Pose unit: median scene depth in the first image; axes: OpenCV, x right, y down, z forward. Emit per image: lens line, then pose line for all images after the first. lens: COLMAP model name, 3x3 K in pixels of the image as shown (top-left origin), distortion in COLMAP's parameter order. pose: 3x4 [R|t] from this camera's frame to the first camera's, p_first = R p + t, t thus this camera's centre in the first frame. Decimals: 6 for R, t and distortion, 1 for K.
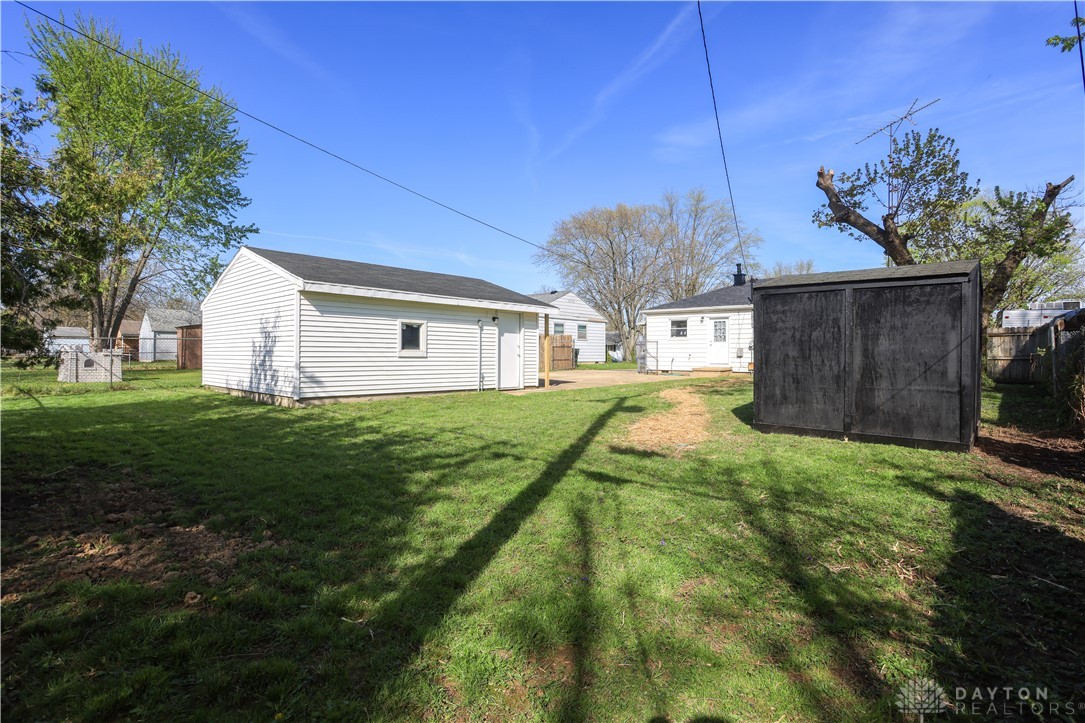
lens RADIAL K [[524.0, 0, 538.3], [0, 524.0, 357.8], [0, 0, 1]] dist [-0.078713, 0.034434]
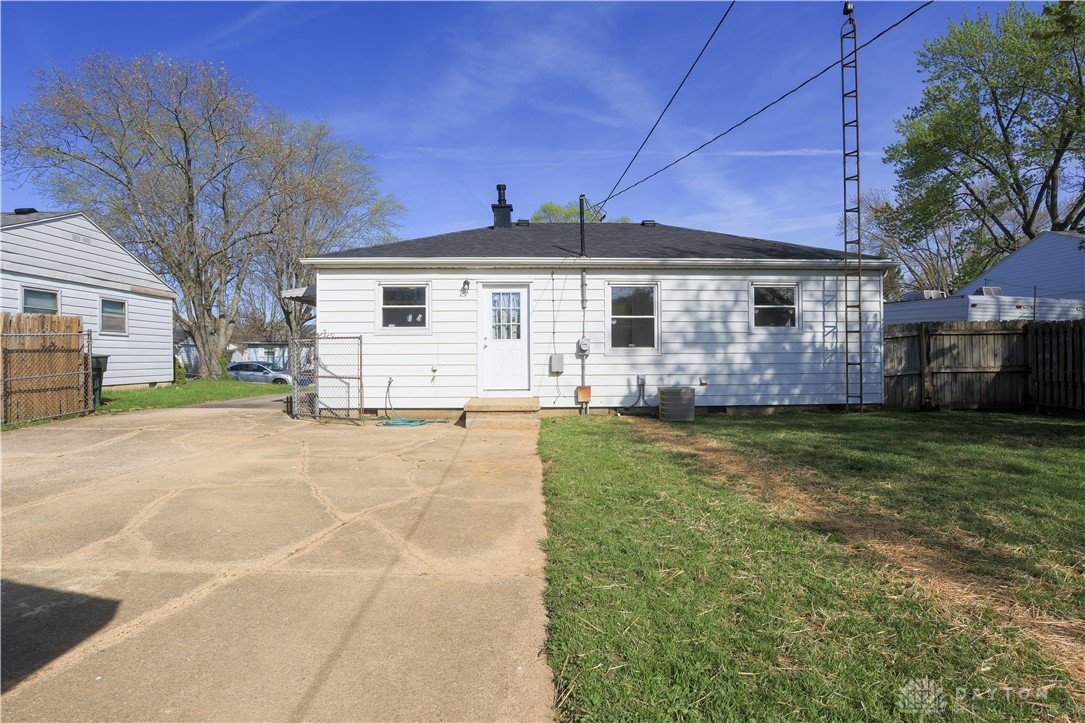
lens RADIAL K [[556.2, 0, 539.0], [0, 556.2, 355.9], [0, 0, 1]] dist [-0.086924, 0.042942]
pose [[0.719891, -0.005339, 0.694067, 0.042214], [0.012760, 0.999903, -0.005544, -0.013487], [-0.693970, 0.012848, 0.719889, 0.616466]]
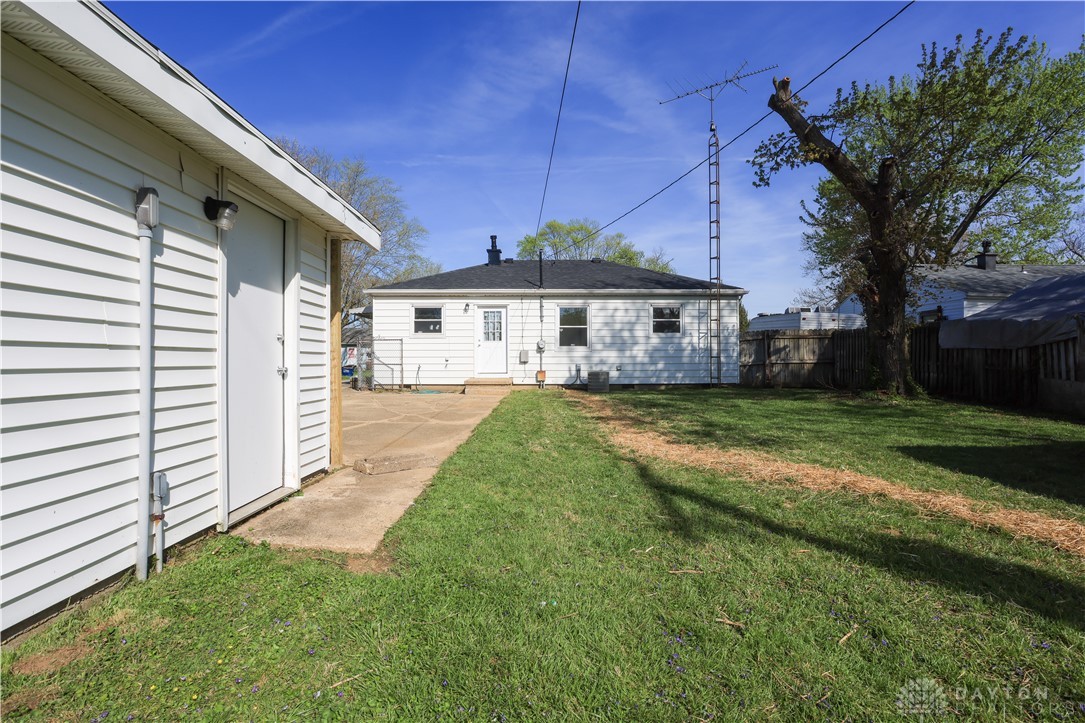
lens RADIAL K [[524.0, 0, 538.3], [0, 524.0, 357.8], [0, 0, 1]] dist [-0.078713, 0.034434]
pose [[0.737364, -0.005164, 0.675475, -0.071976], [0.009231, 0.999954, -0.002433, -0.006071], [-0.675432, 0.008029, 0.737379, 0.427972]]
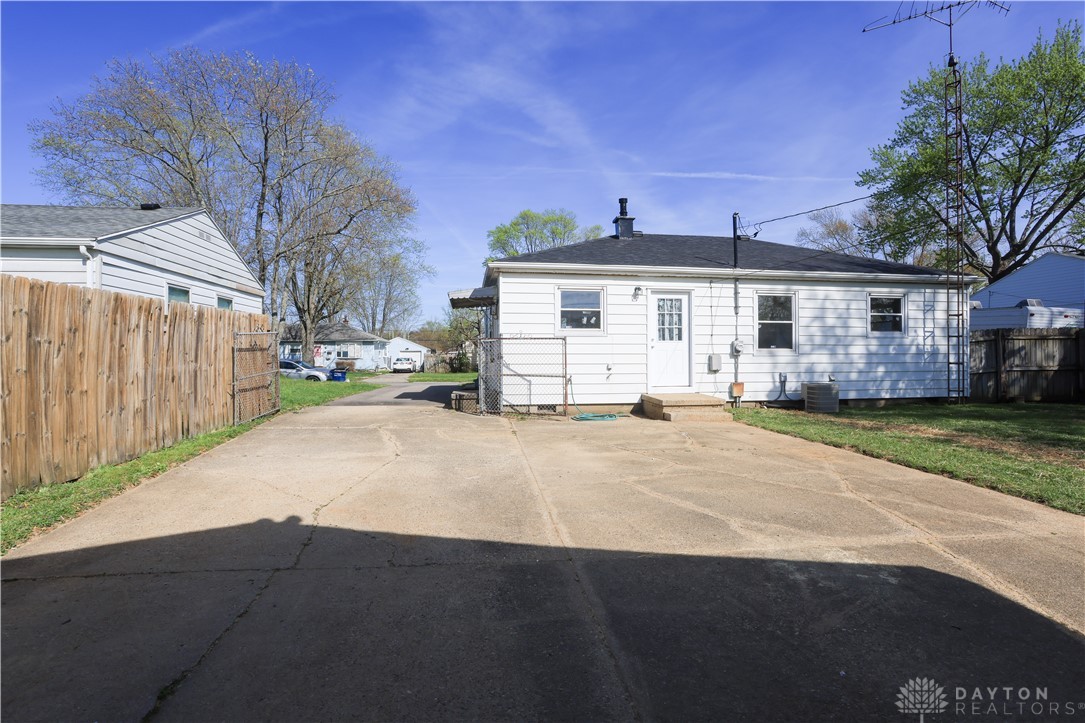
lens RADIAL K [[524.0, 0, 538.3], [0, 524.0, 357.8], [0, 0, 1]] dist [-0.078713, 0.034434]
pose [[0.643037, -0.009920, 0.765770, -0.098324], [0.010235, 0.999938, 0.004359, -0.017599], [-0.765766, 0.005035, 0.643099, 0.747759]]
